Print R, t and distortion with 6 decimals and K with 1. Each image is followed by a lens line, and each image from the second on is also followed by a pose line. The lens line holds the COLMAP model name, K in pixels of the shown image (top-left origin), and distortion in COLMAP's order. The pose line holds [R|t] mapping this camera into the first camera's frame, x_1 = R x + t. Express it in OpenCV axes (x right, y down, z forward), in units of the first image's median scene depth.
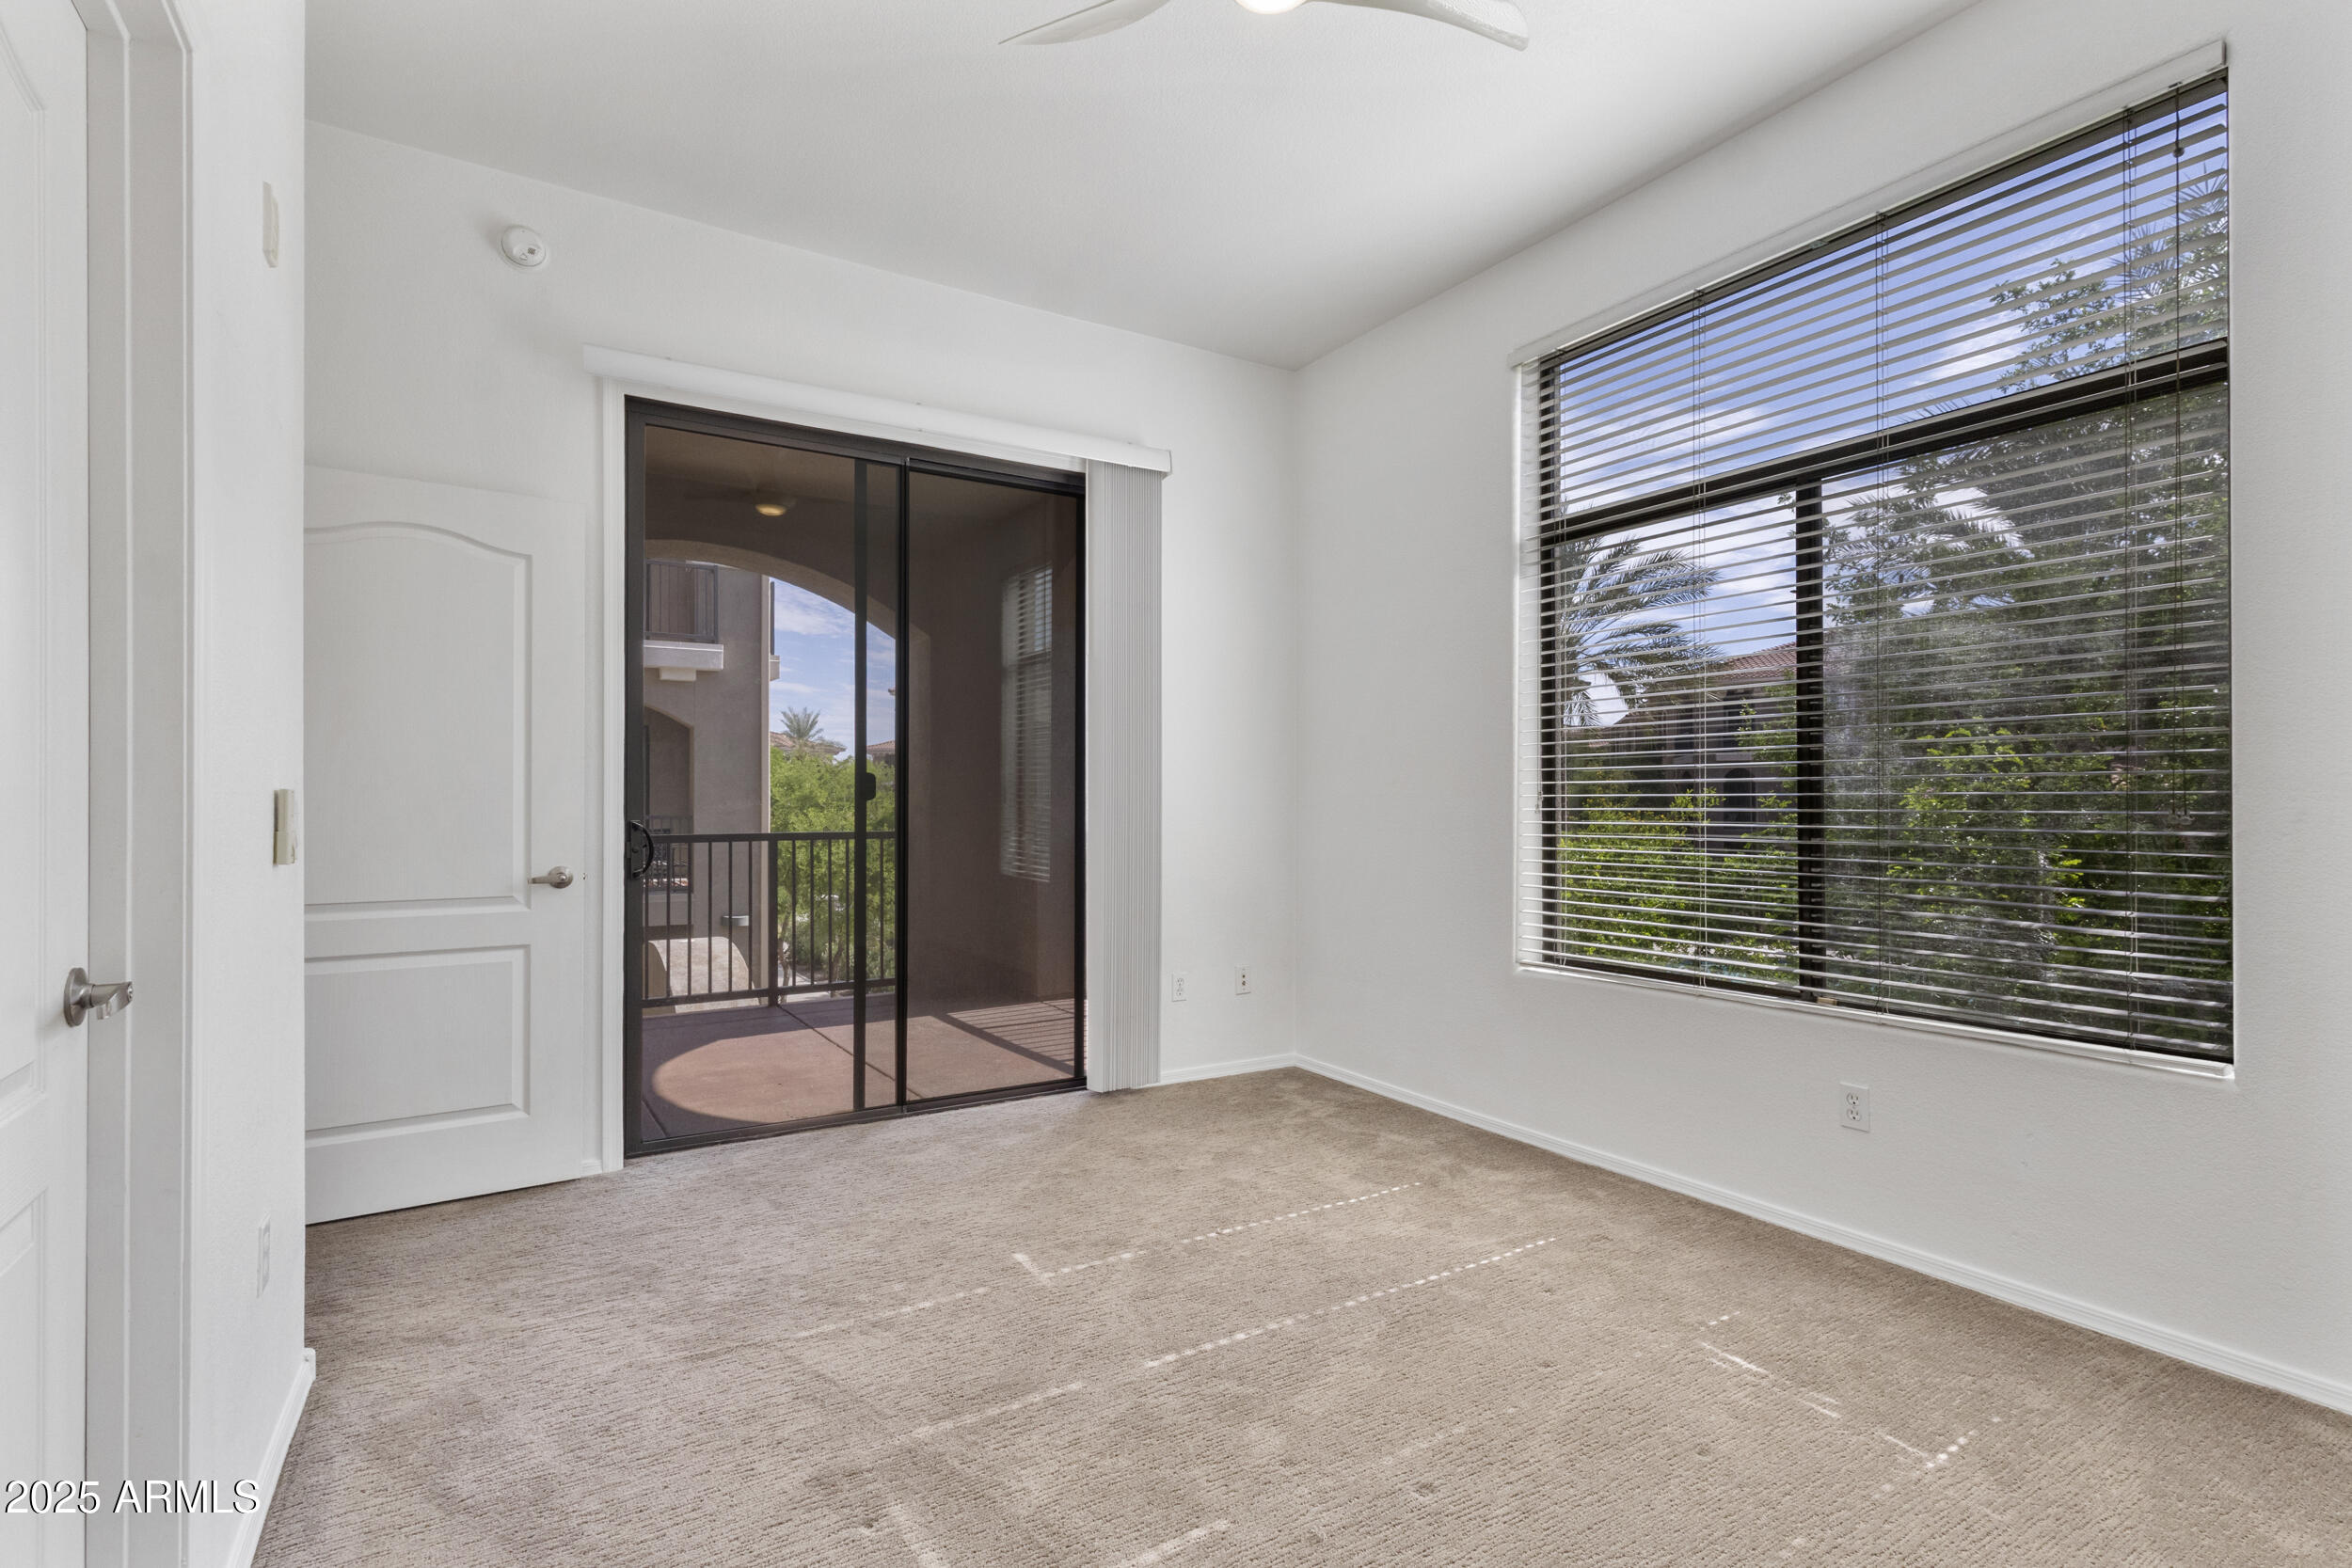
lens RADIAL K [[1095.8, 0, 1178.8], [0, 1095.8, 795.3], [0, 0, 1]] dist [0.000186, 0.002662]
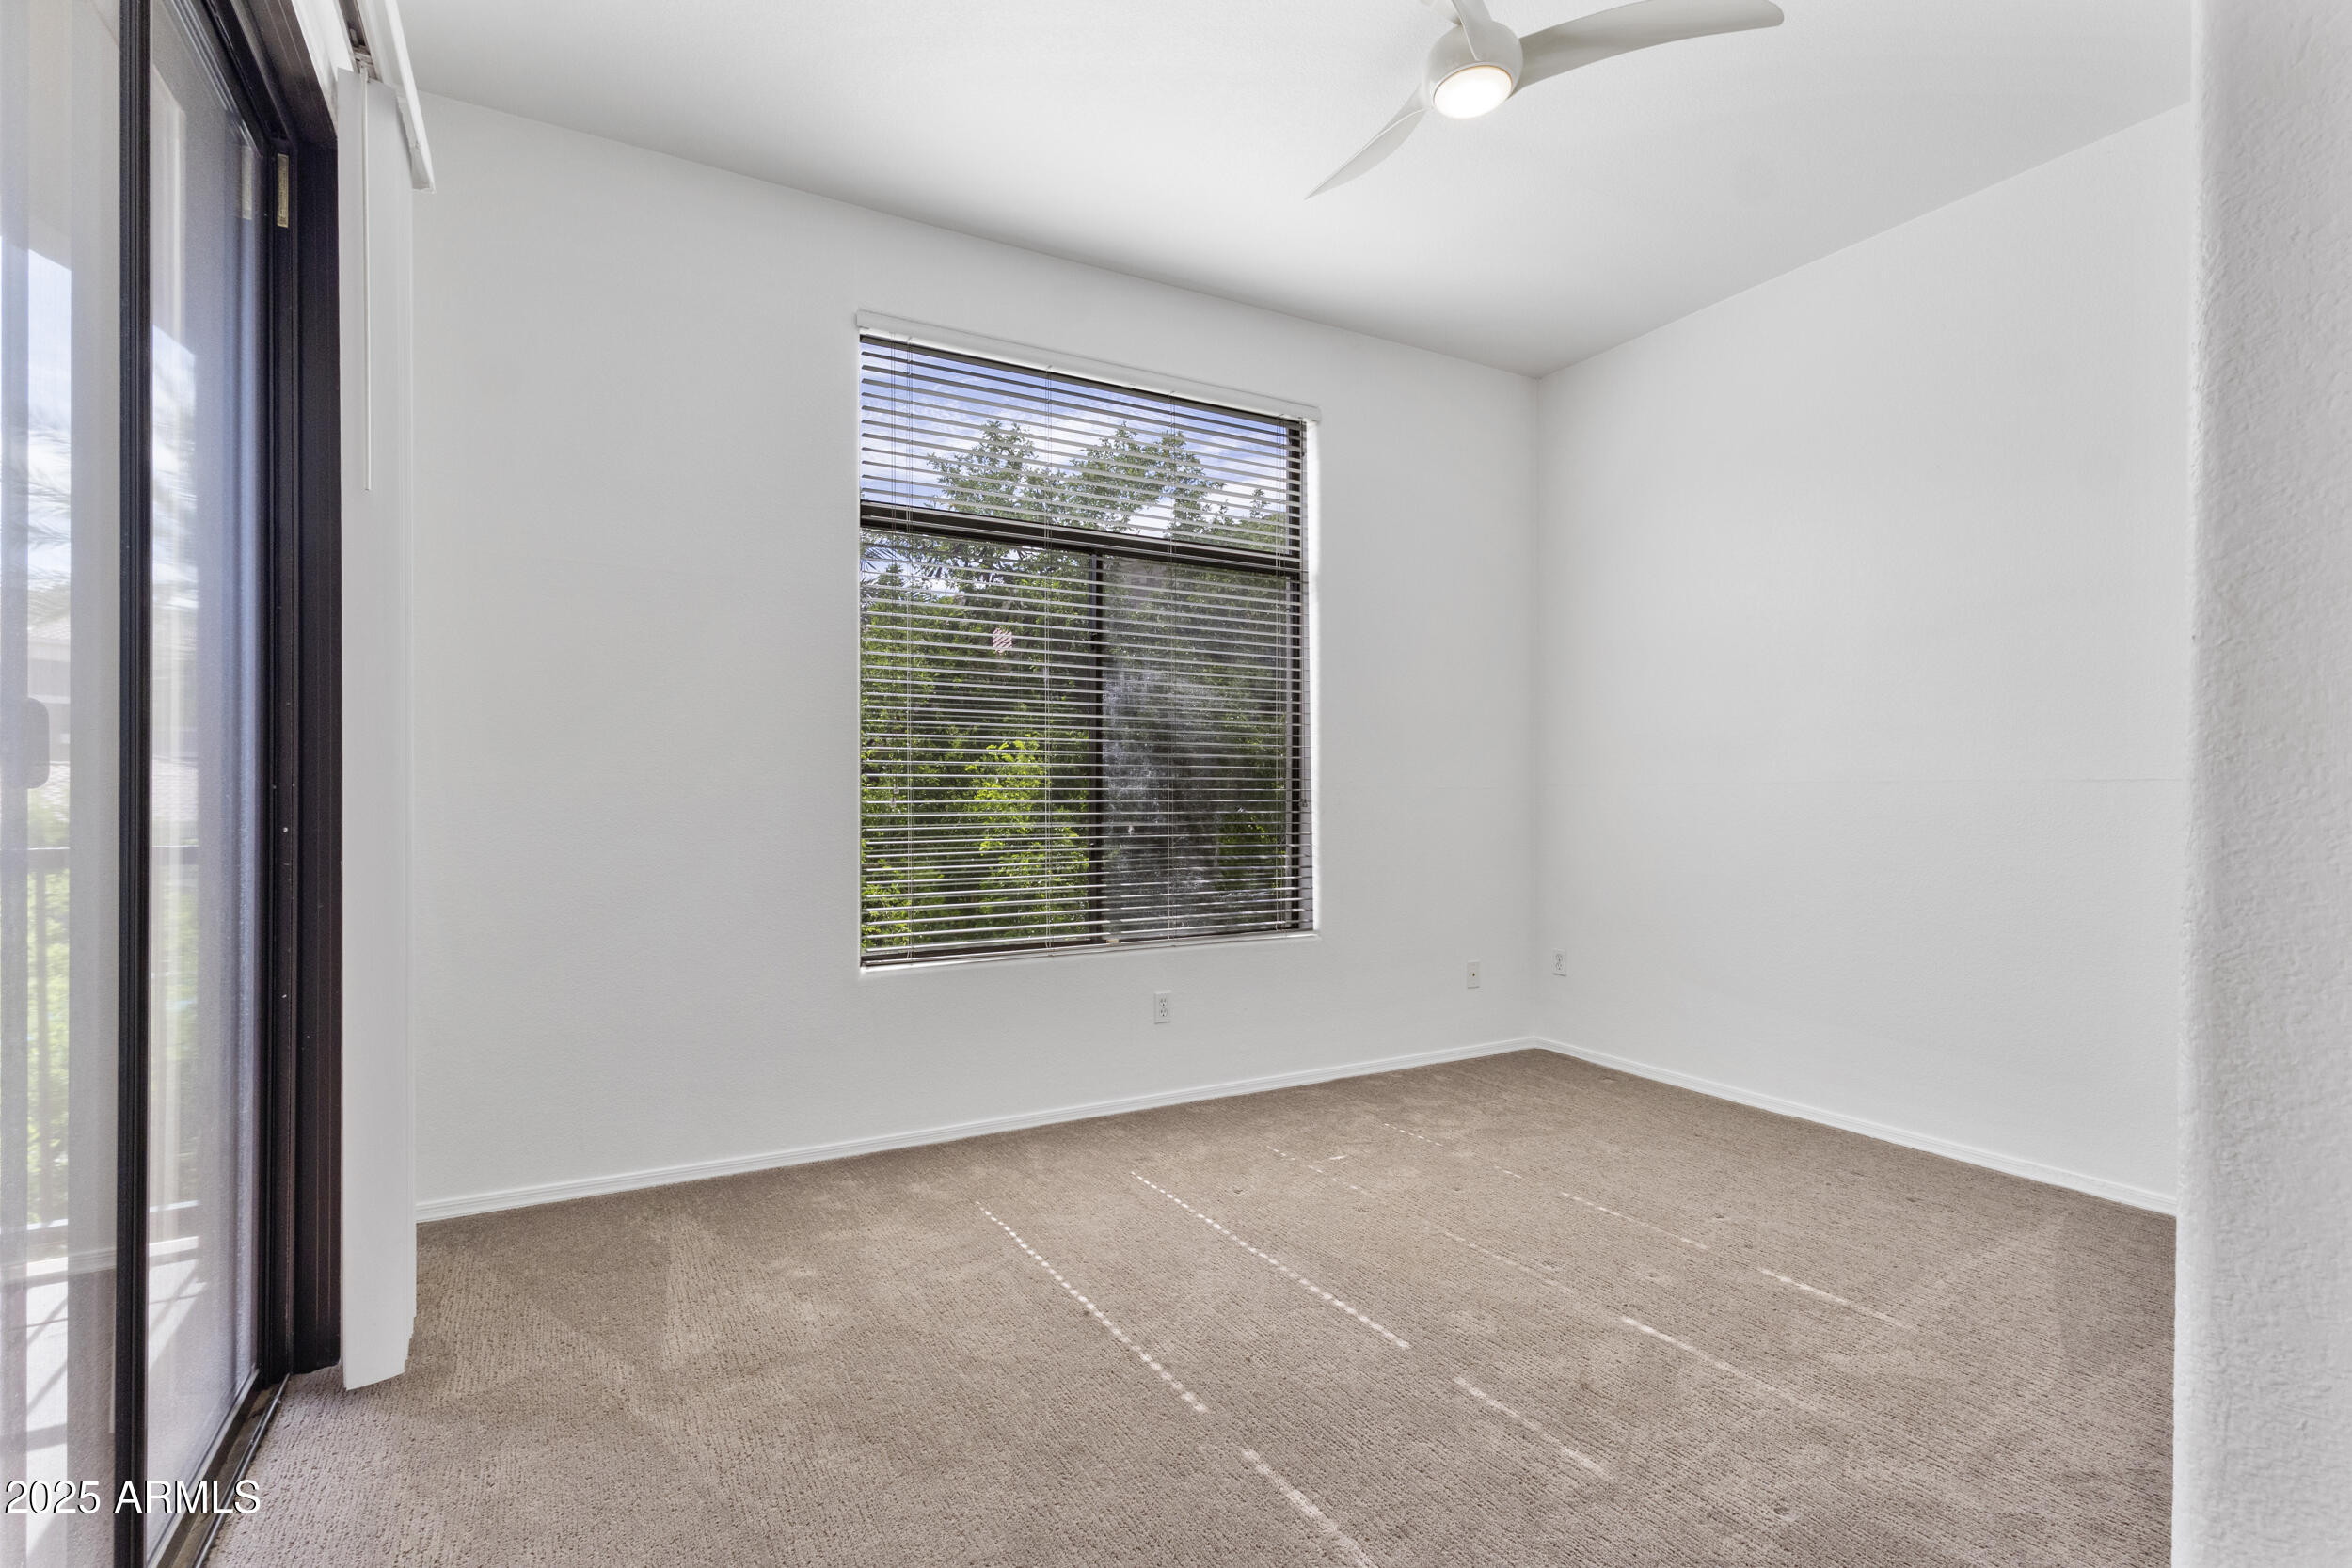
lens RADIAL K [[1095.8, 0, 1175.6], [0, 1095.8, 788.2], [0, 0, 1]] dist [0.000186, 0.002662]
pose [[0.034987, 0.010350, 0.999334, -0.697177], [-0.011393, 0.999886, -0.009957, 0.008732], [-0.999323, -0.011037, 0.035101, 0.790937]]
